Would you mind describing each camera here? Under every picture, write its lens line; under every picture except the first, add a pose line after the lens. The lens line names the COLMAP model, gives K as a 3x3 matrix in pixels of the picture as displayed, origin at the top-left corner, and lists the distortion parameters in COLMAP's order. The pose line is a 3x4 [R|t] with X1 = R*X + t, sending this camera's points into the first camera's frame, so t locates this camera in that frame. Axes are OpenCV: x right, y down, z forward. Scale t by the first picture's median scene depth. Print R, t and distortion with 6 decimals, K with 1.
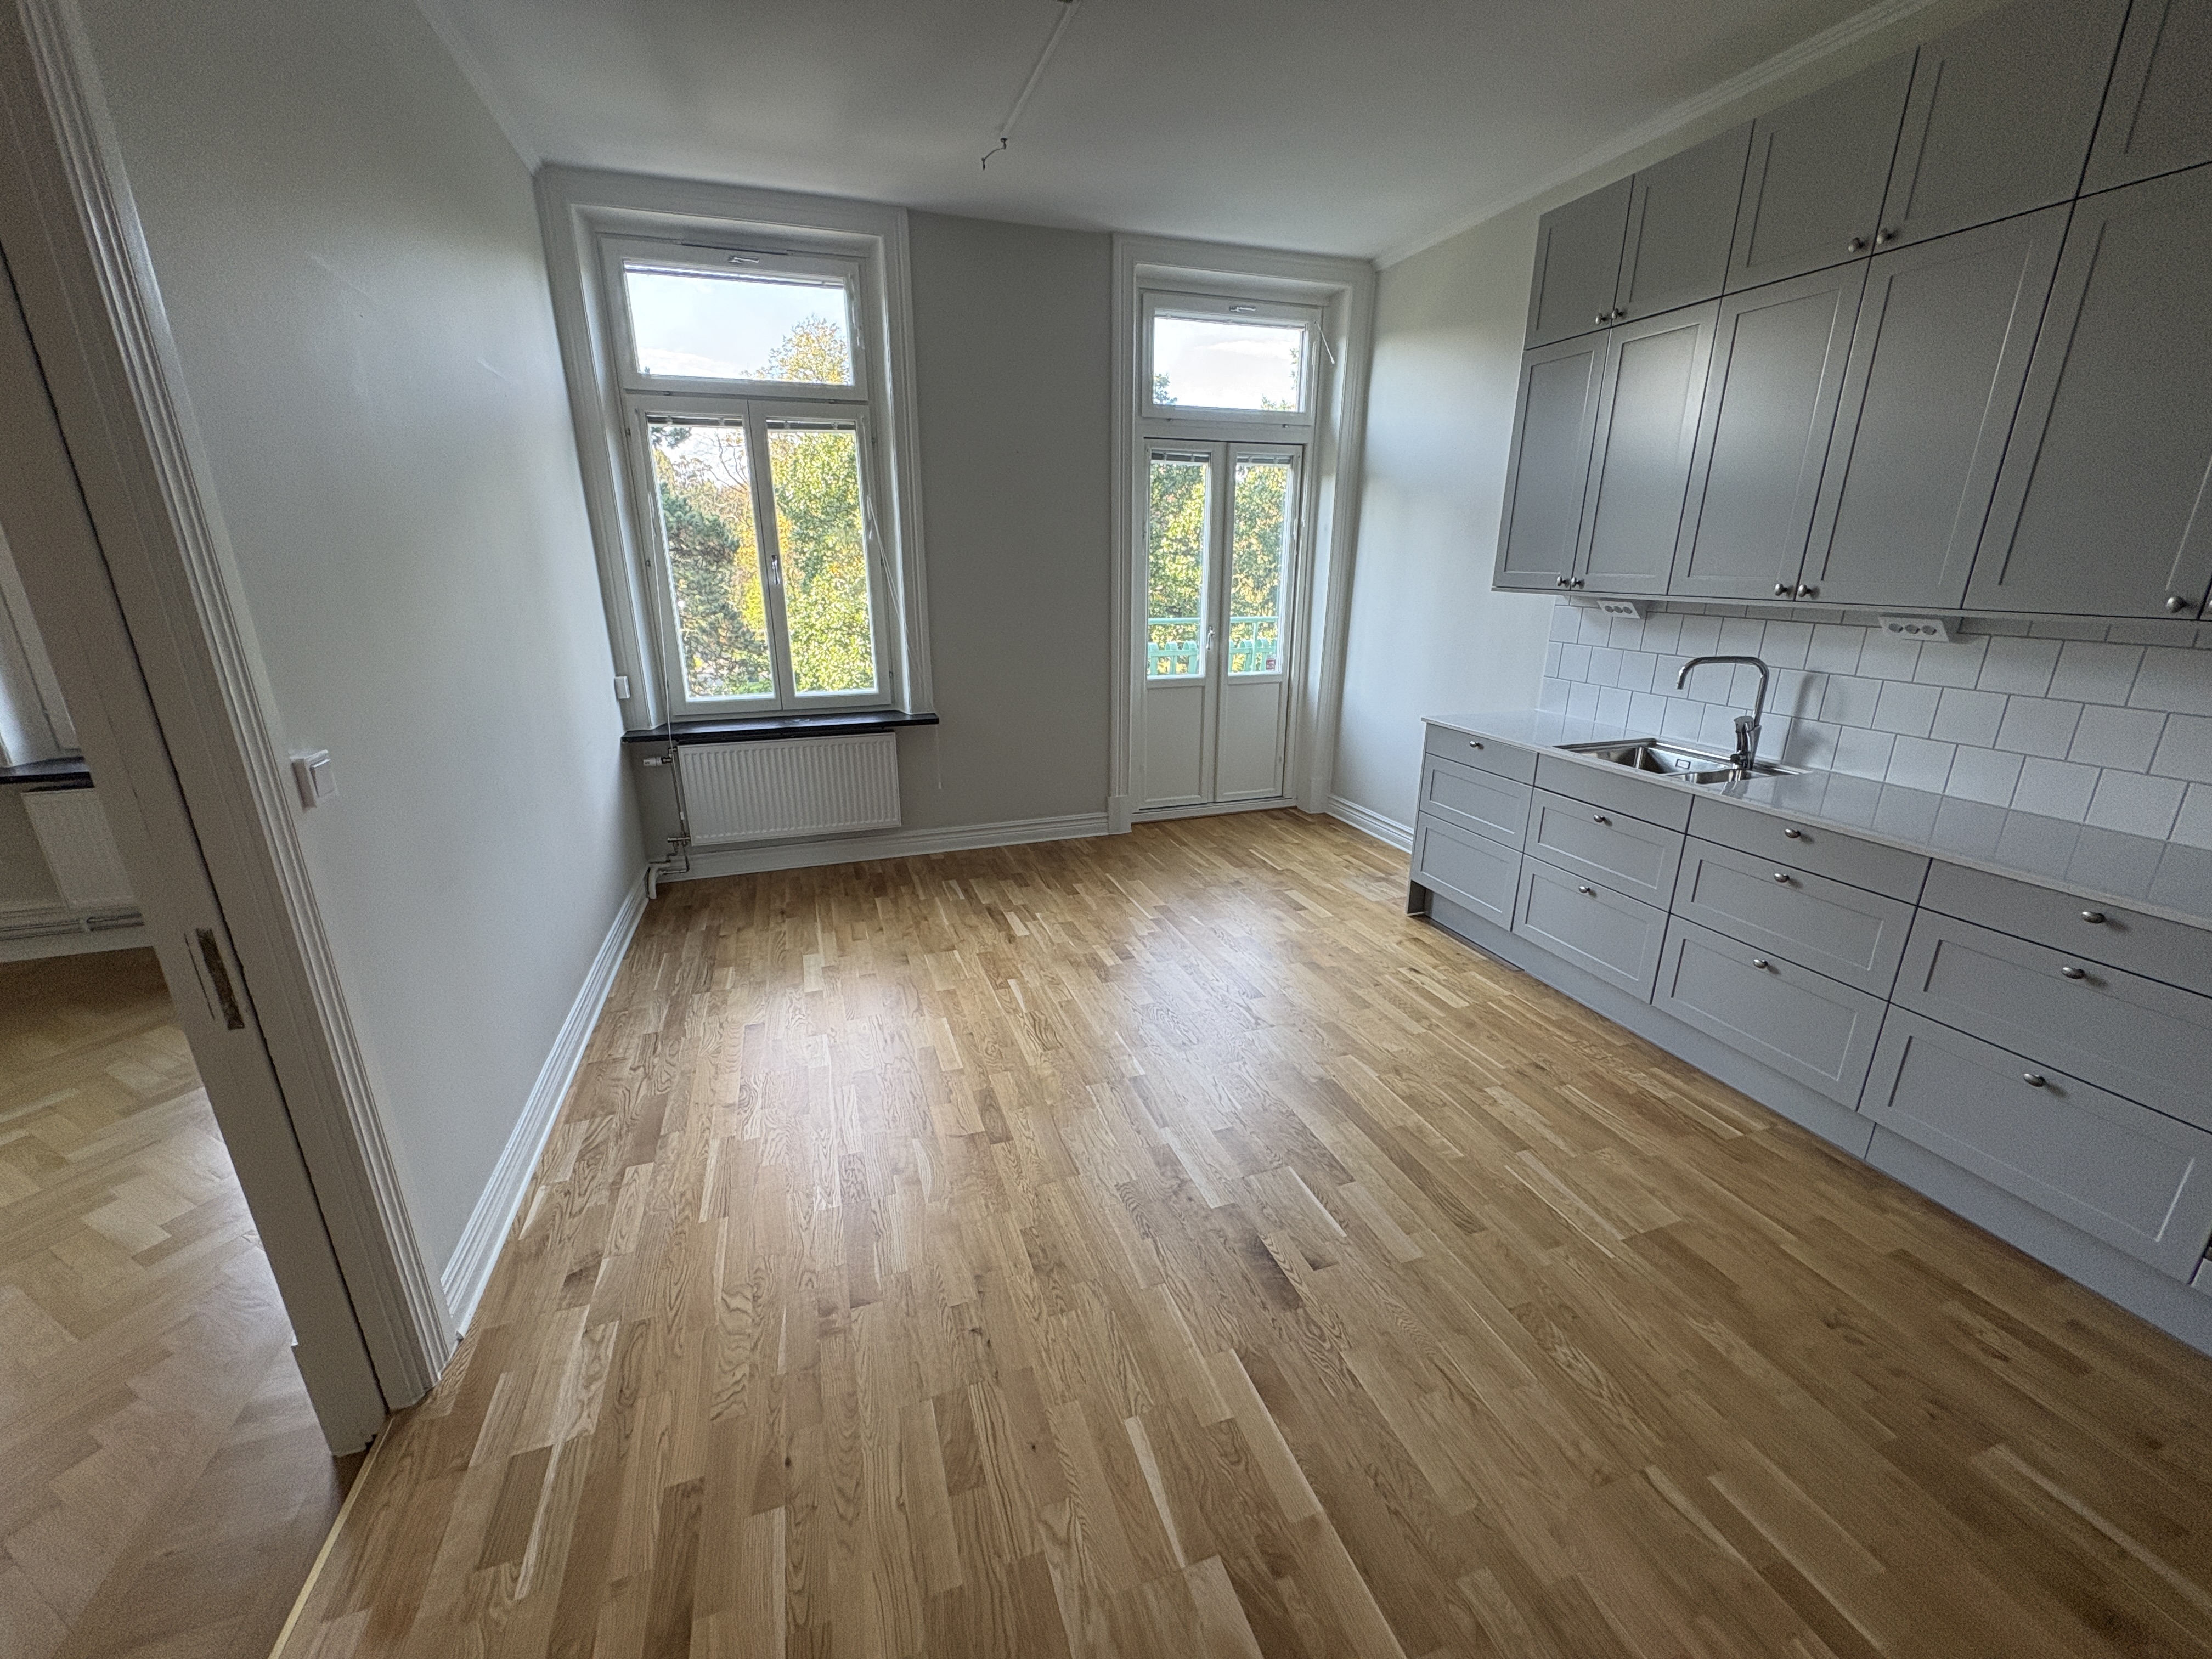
lens RADIAL K [[887.0, 0, 1106.0], [0, 887.0, 829.5], [0, 0, 1]] dist [-0.000306, -0.000029]
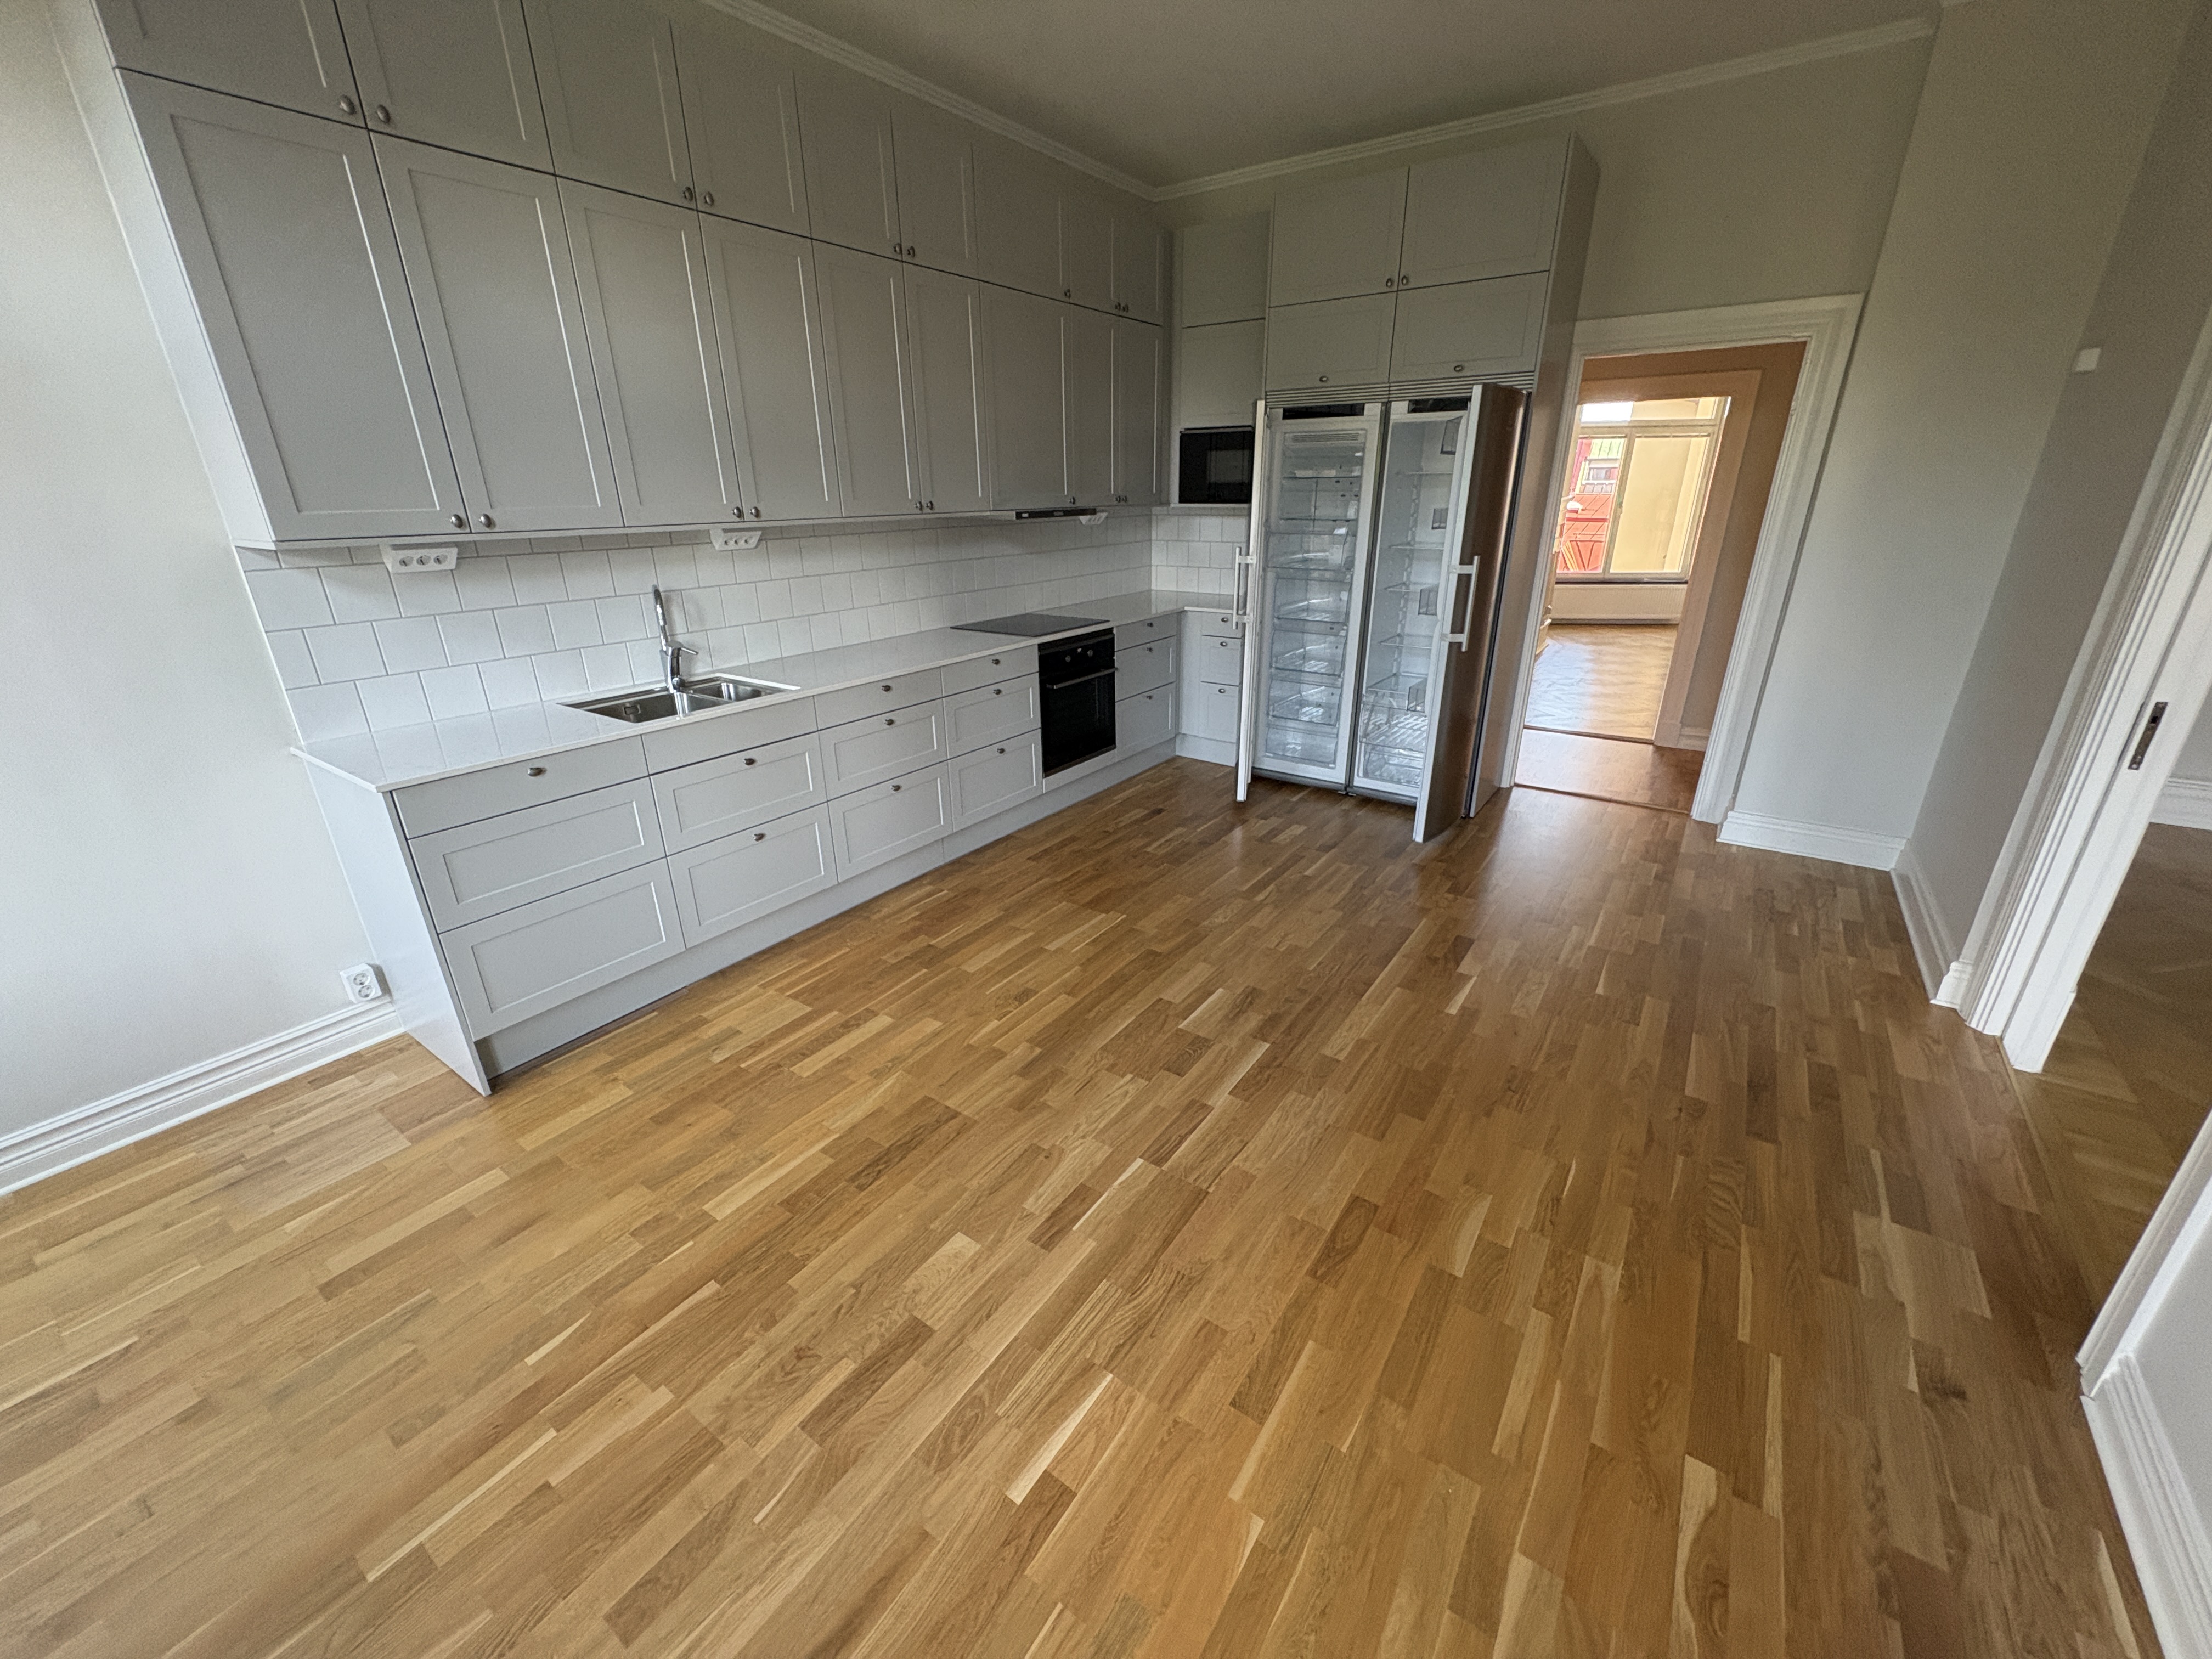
lens RADIAL K [[887.0, 0, 1106.0], [0, 887.0, 829.5], [0, 0, 1]] dist [-0.000306, -0.000029]
pose [[-0.591732, -0.290433, 0.751999, -0.405548], [0.246866, 0.822742, 0.512009, -0.339380], [-0.767405, 0.488614, -0.415145, 1.114806]]
